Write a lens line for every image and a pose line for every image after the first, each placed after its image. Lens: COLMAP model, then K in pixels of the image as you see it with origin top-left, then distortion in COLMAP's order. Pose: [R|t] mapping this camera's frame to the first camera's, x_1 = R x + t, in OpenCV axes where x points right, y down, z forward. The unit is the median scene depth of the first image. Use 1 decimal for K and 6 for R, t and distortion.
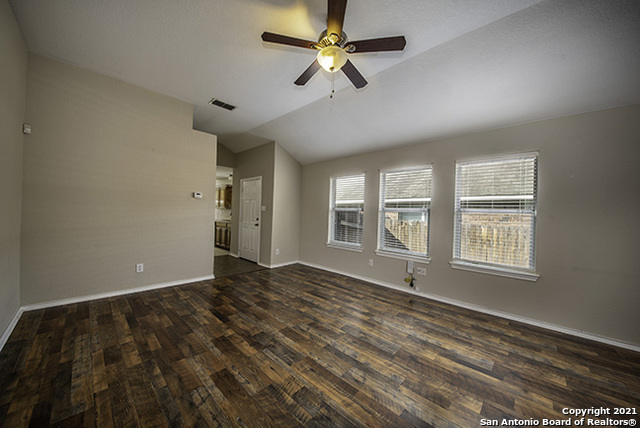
lens RADIAL K [[225.8, 0, 322.0], [0, 225.8, 213.8], [0, 0, 1]] dist [0.000492, -0.007056]
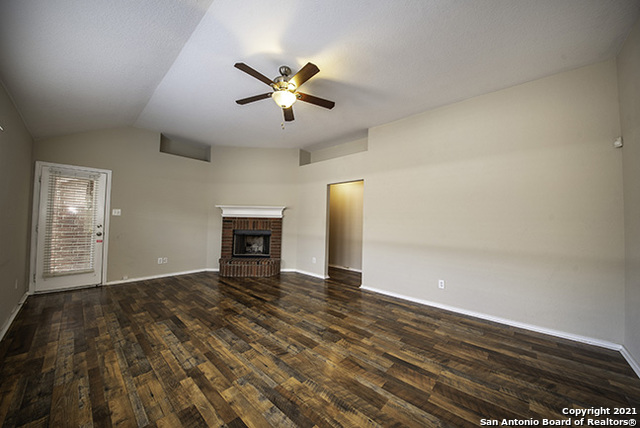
lens RADIAL K [[223.5, 0, 320.0], [0, 223.5, 214.0], [0, 0, 1]] dist [0.009253, -0.014631]
pose [[-0.998512, -0.053164, -0.012115, -0.145930], [-0.052822, 0.998240, -0.026954, -0.011264], [0.013527, -0.026274, -0.999563, 1.882950]]
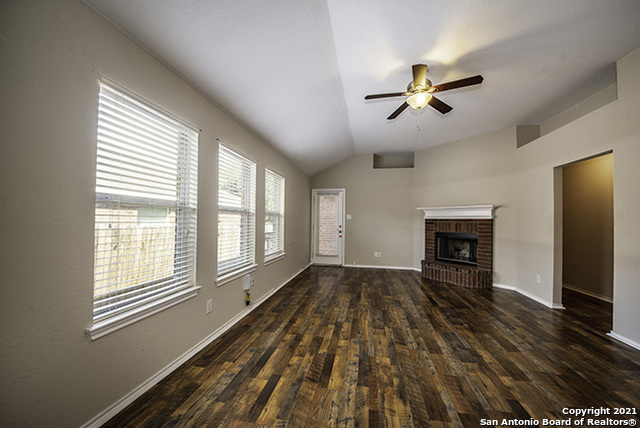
lens RADIAL K [[243.2, 0, 321.4], [0, 243.2, 212.6], [0, 0, 1]] dist [0.015357, -0.020815]
pose [[-0.536172, -0.015240, 0.843971, -0.702932], [-0.028194, 0.999602, 0.000139, -0.025466], [-0.843638, -0.023720, -0.536389, 1.844969]]
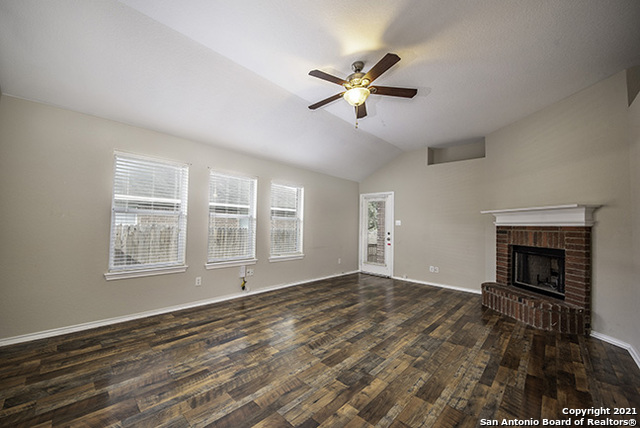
lens RADIAL K [[245.0, 0, 293.5], [0, 245.0, 211.4], [0, 0, 1]] dist [0.002338, -0.009877]
pose [[0.056529, 0.017768, 0.998243, -1.060885], [-0.020951, 0.999643, -0.016607, -0.037025], [-0.998181, -0.019976, 0.056881, 1.047960]]
